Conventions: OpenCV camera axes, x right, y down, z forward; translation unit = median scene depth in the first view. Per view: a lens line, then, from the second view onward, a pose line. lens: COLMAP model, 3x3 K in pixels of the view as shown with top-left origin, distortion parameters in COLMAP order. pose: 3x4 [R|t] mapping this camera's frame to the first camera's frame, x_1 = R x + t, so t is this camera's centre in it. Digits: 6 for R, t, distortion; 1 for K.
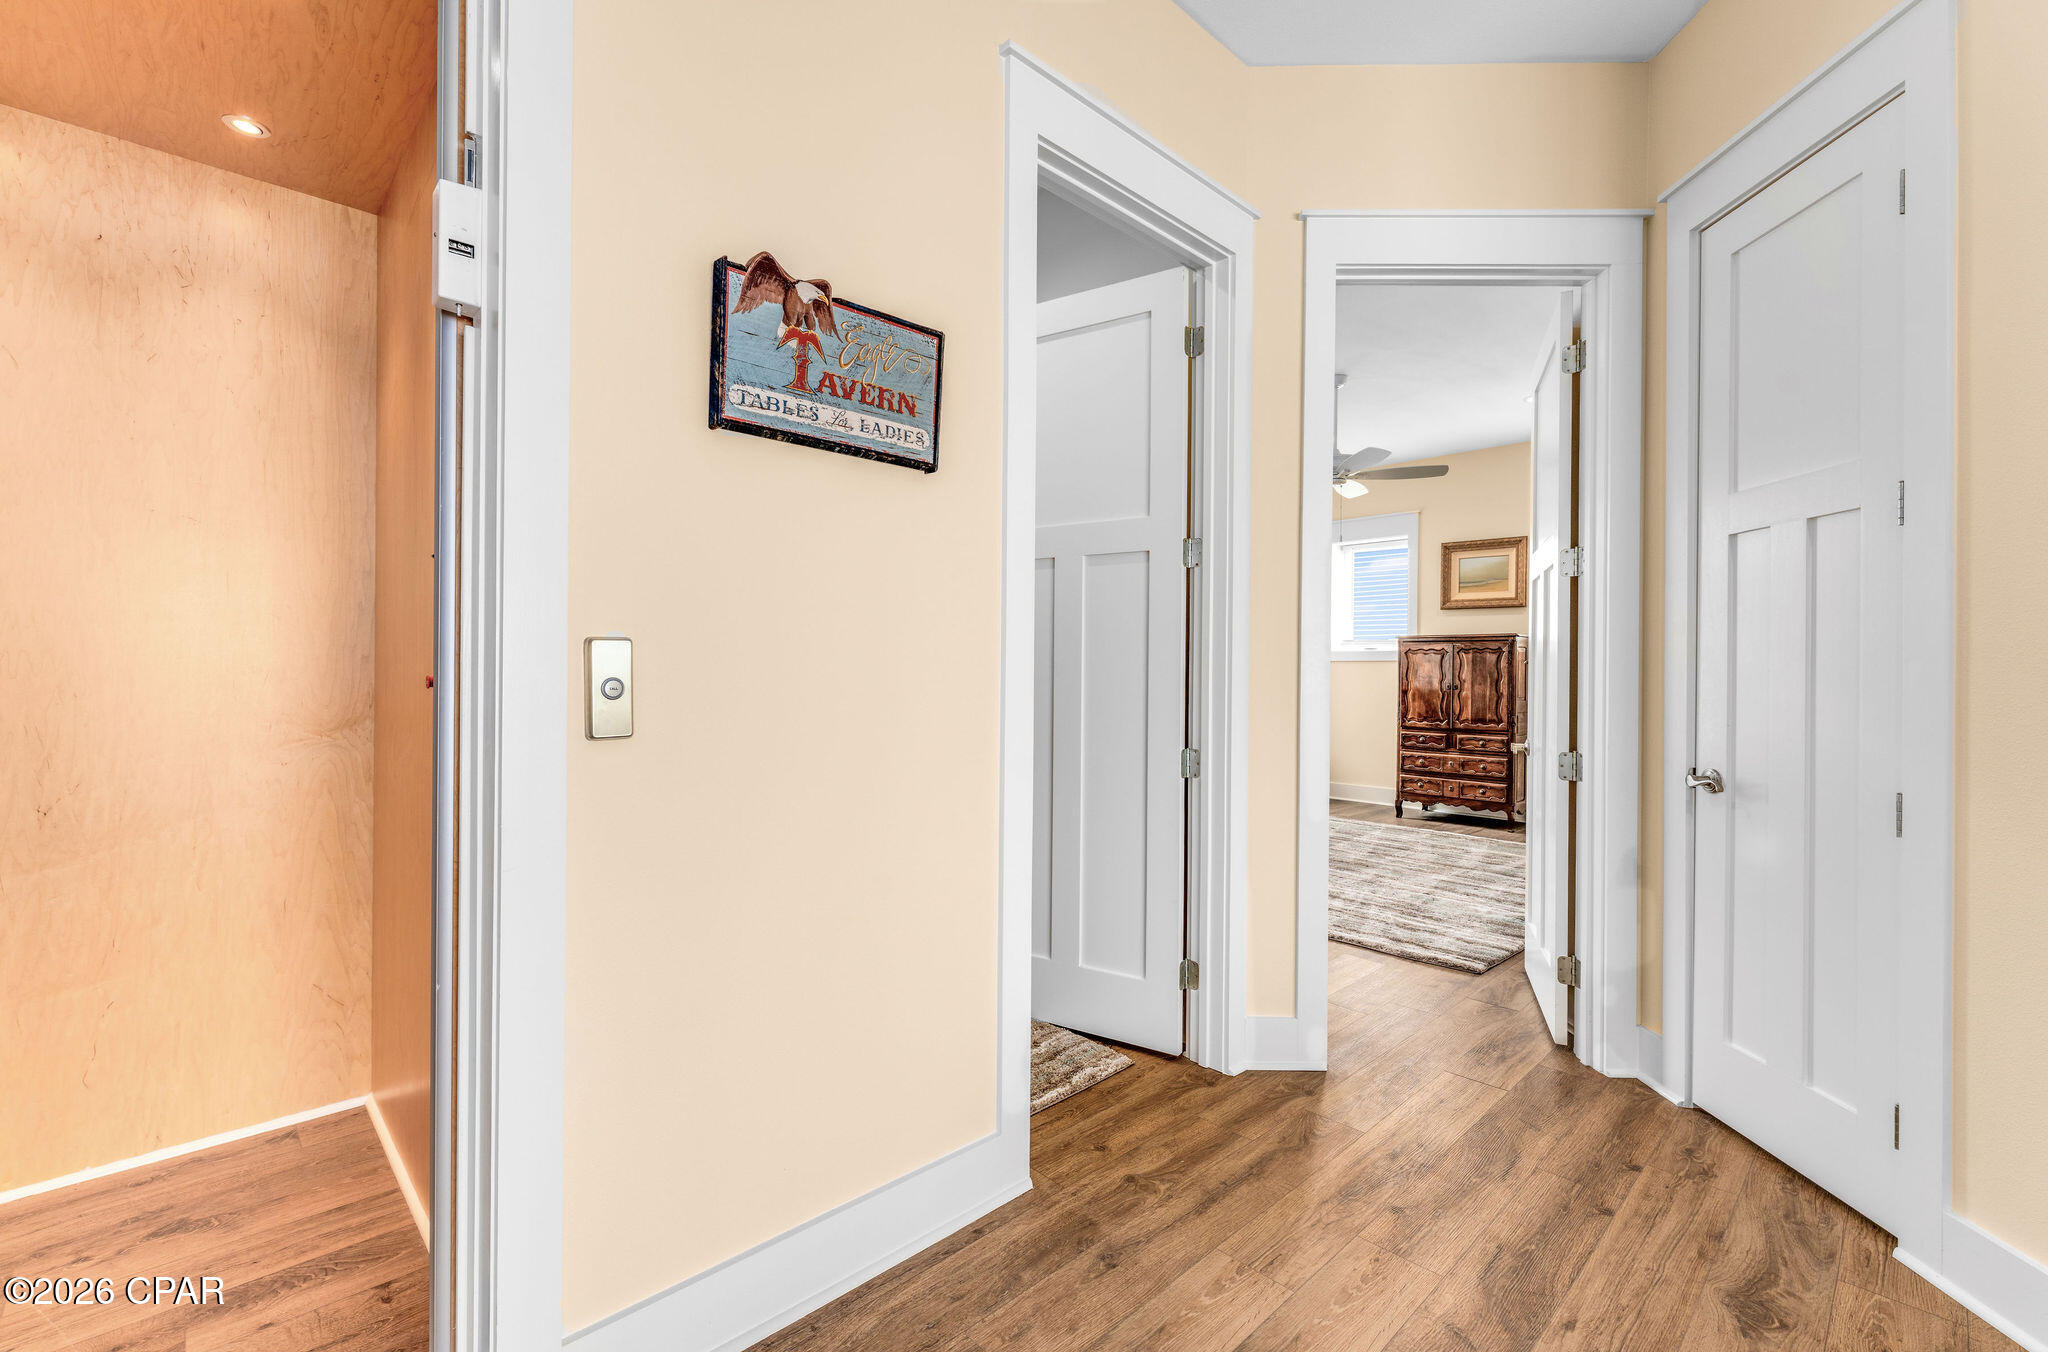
lens RADIAL K [[896.4, 0, 1024.0], [0, 896.4, 676.0], [0, 0, 1]] dist [-0.001507, -0.000077]
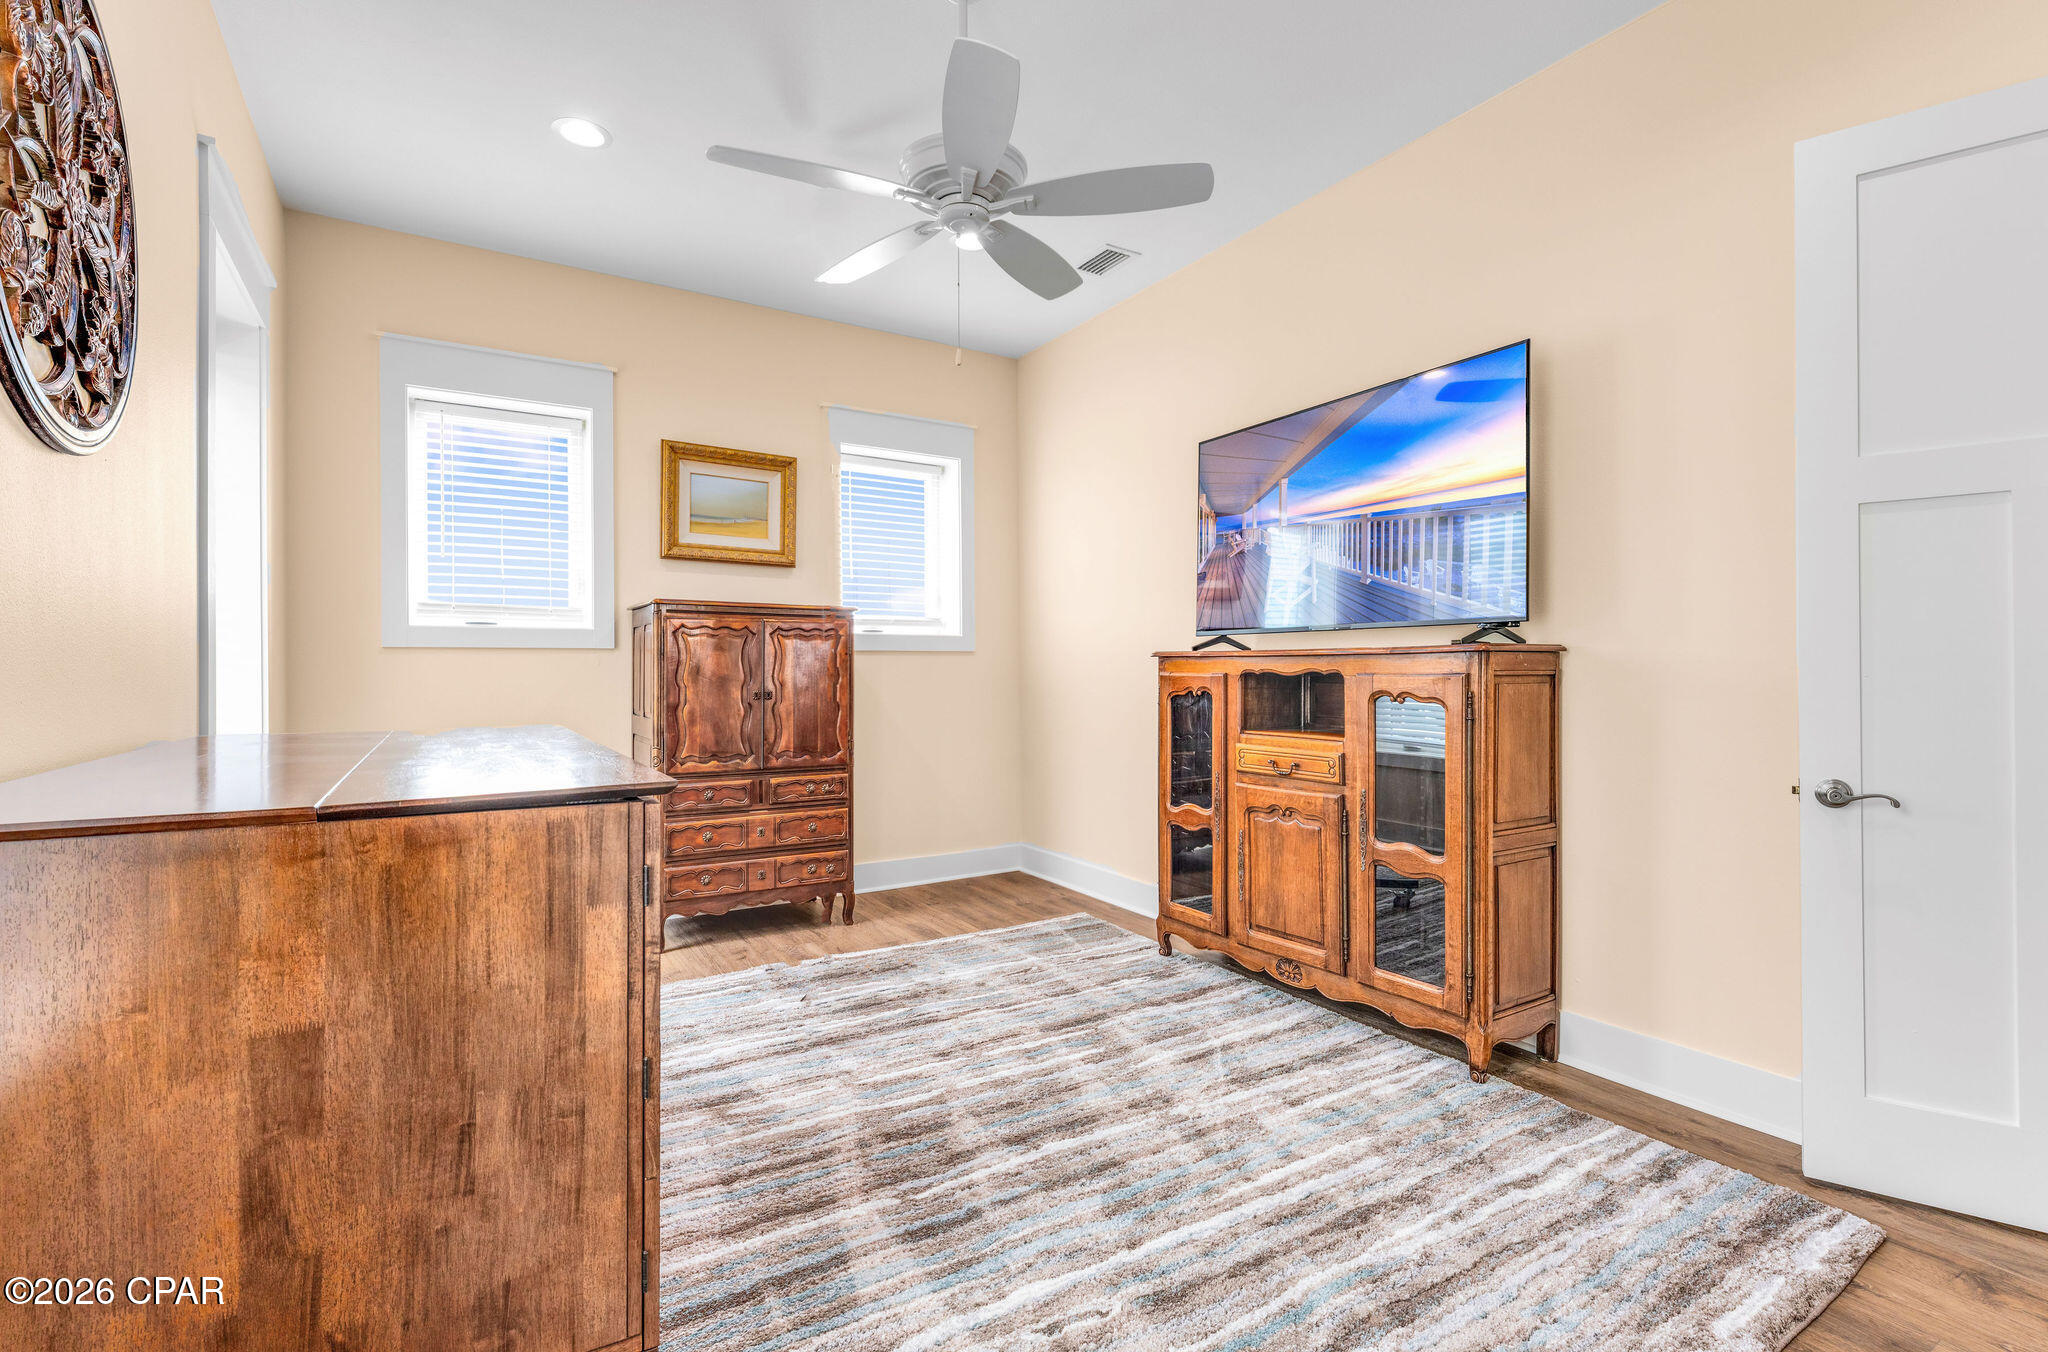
lens RADIAL K [[943.4, 0, 1024.0], [0, 943.4, 676.0], [0, 0, 1]] dist [0.000291, 0.000195]
pose [[0.191699, -0.010371, 0.981399, -0.073559], [0.010371, 0.999910, 0.008540, -0.003254], [-0.981399, 0.008541, 0.191789, 0.703159]]
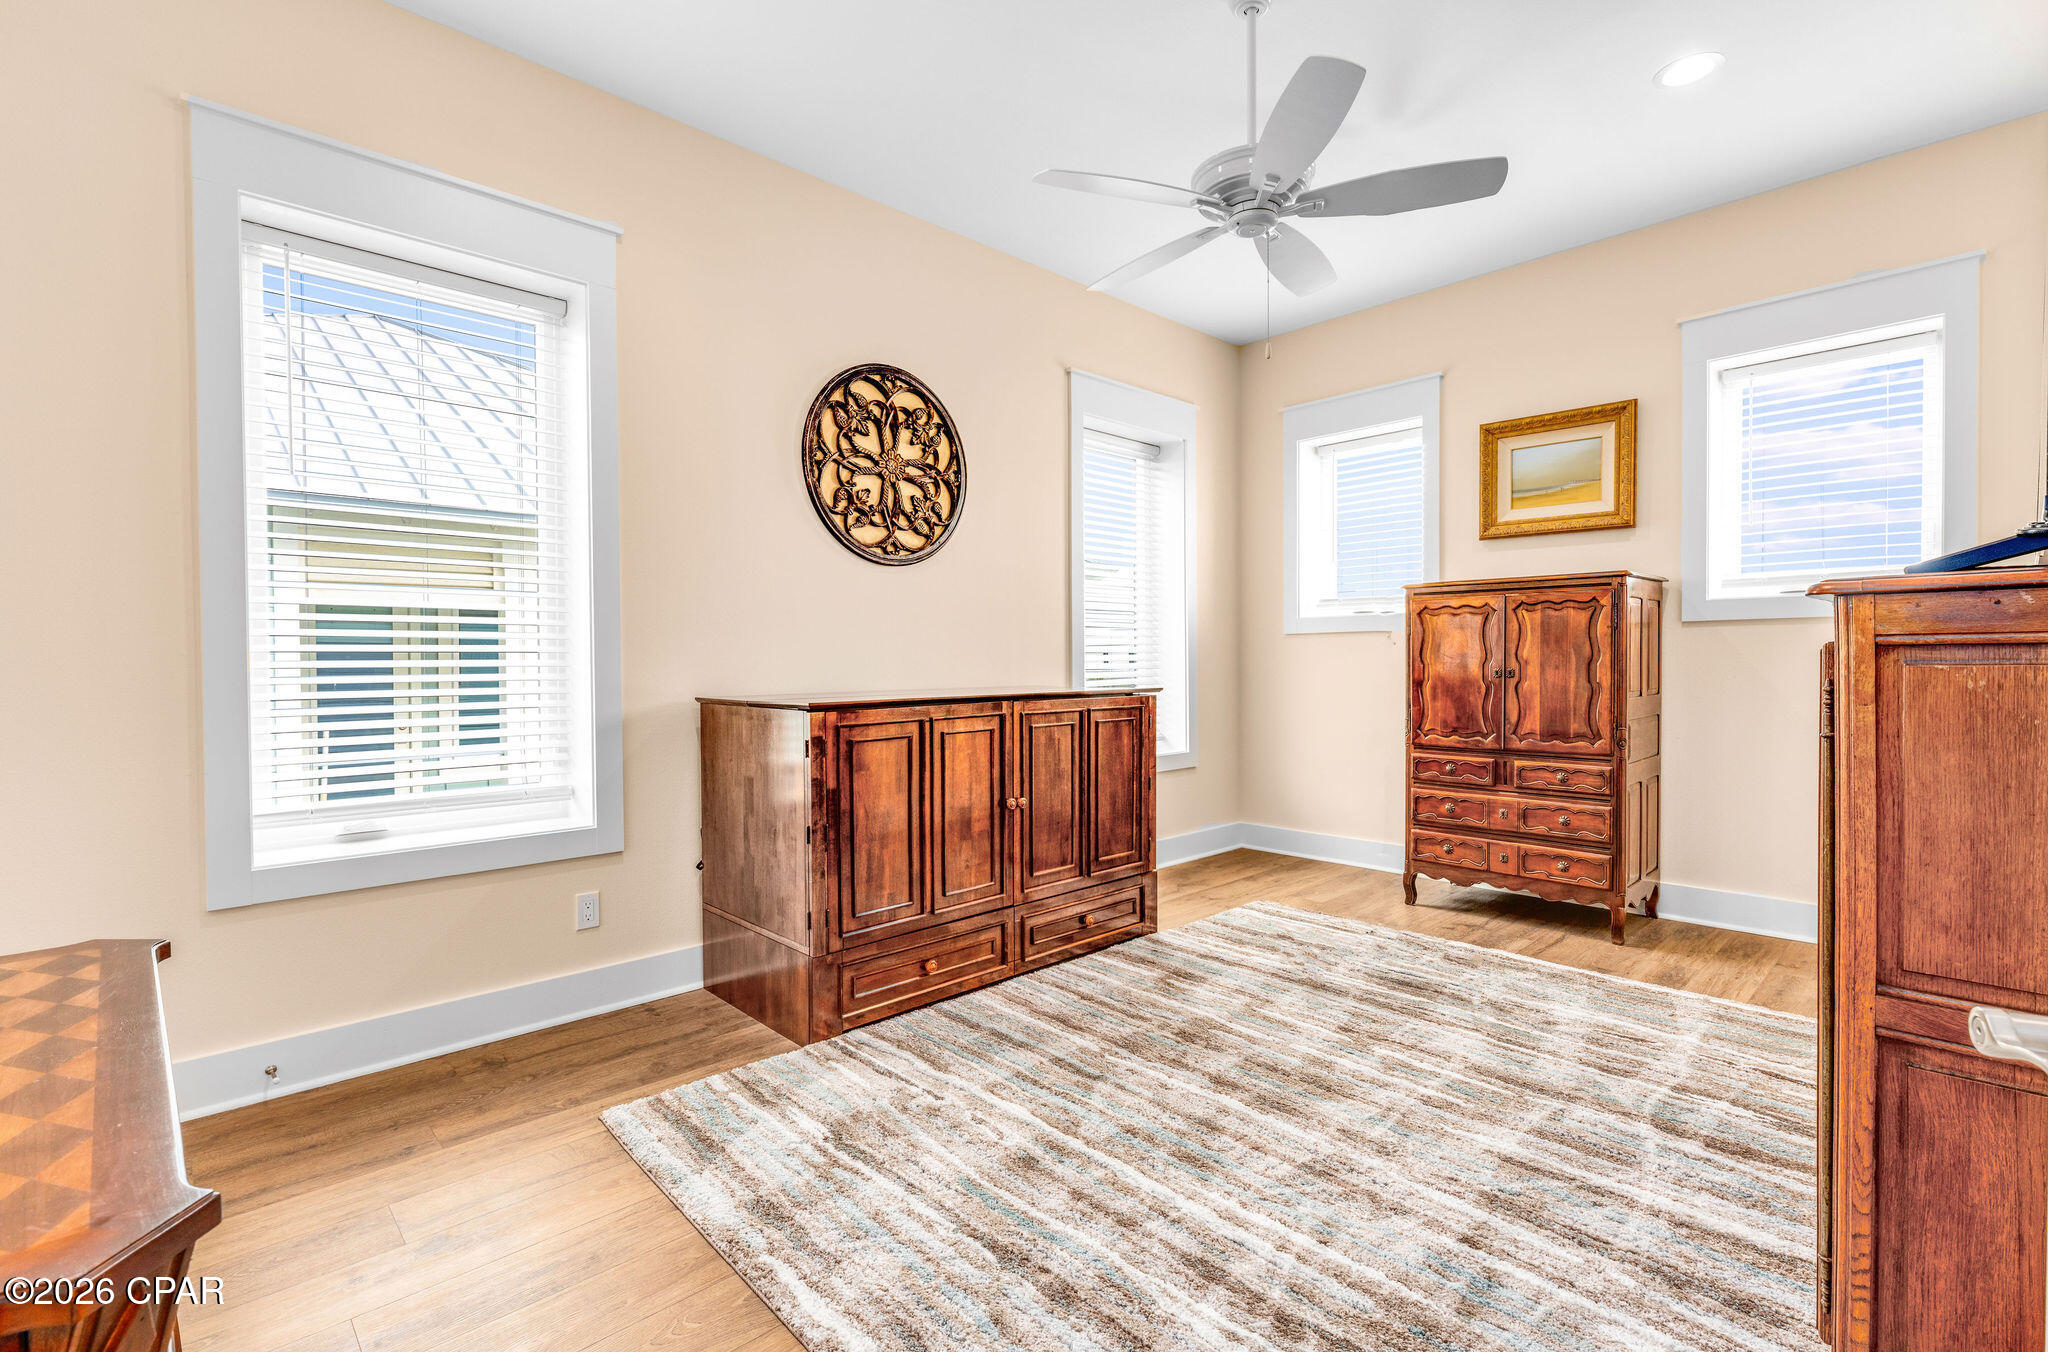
lens RADIAL K [[943.4, 0, 1024.0], [0, 943.4, 676.0], [0, 0, 1]] dist [0.000291, 0.000195]
pose [[0.999887, -0.014430, -0.004258, 0.181347], [0.014475, 0.999838, 0.010693, 0.003355], [0.004103, -0.010754, 0.999934, 0.409512]]
